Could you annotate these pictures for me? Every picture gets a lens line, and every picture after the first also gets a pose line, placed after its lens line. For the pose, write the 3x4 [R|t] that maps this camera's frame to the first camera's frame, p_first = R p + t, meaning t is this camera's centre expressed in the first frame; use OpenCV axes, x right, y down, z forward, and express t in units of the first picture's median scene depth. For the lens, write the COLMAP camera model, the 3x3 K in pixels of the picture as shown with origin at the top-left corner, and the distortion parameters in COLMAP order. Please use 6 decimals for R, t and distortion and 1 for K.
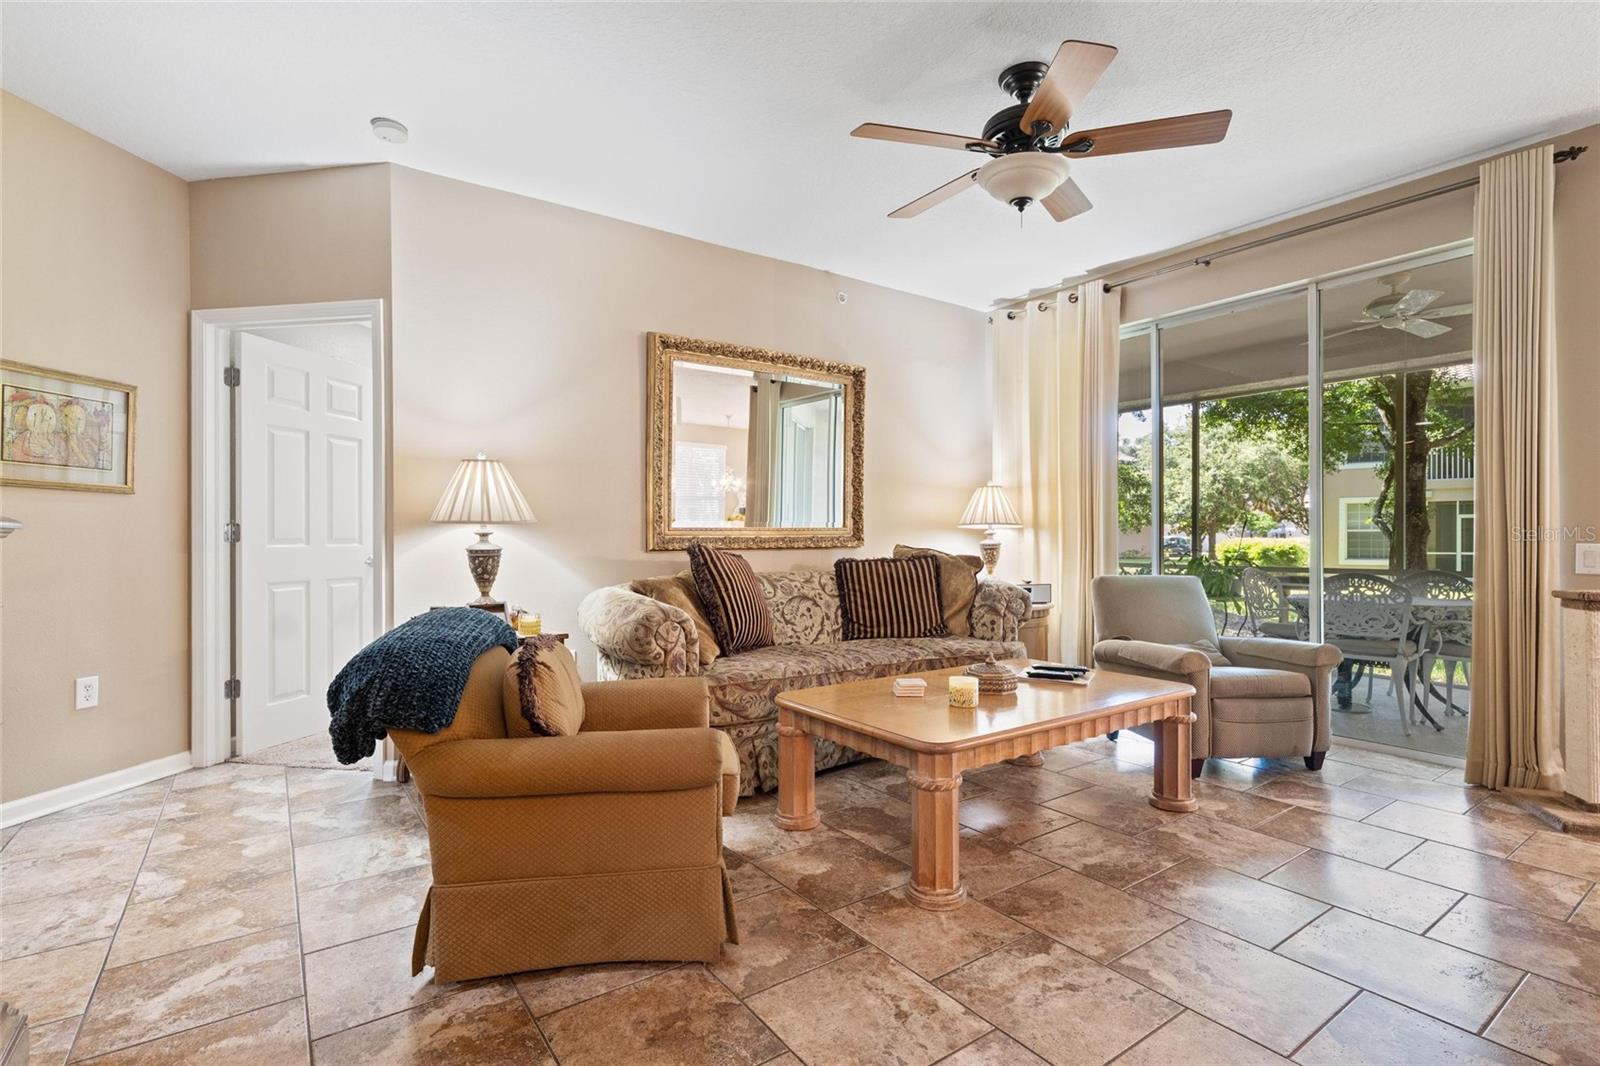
lens RADIAL K [[740.6, 0, 803.2], [0, 740.6, 540.6], [0, 0, 1]] dist [0.001361, -0.000751]
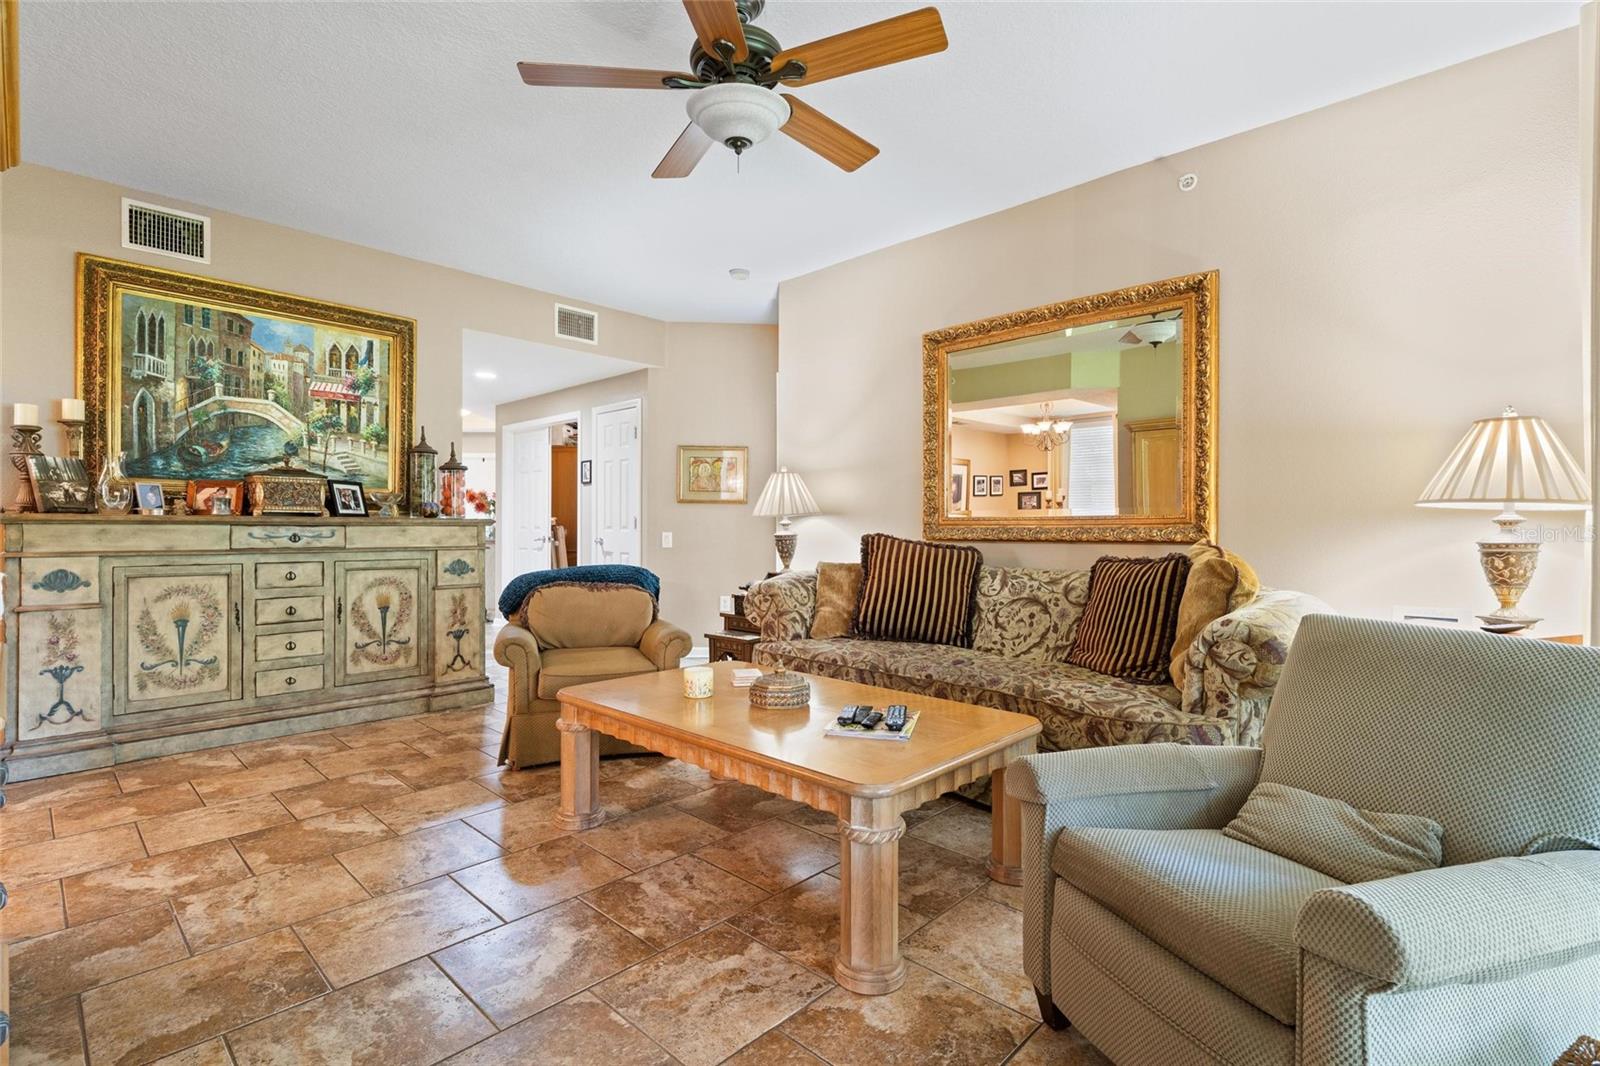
lens RADIAL K [[740.6, 0, 803.2], [0, 740.6, 540.6], [0, 0, 1]] dist [0.001361, -0.000751]
pose [[0.204017, 0.020671, -0.978749, 1.099556], [-0.006618, 0.999783, 0.019736, -0.006748], [0.978945, 0.002451, 0.204109, 0.845608]]
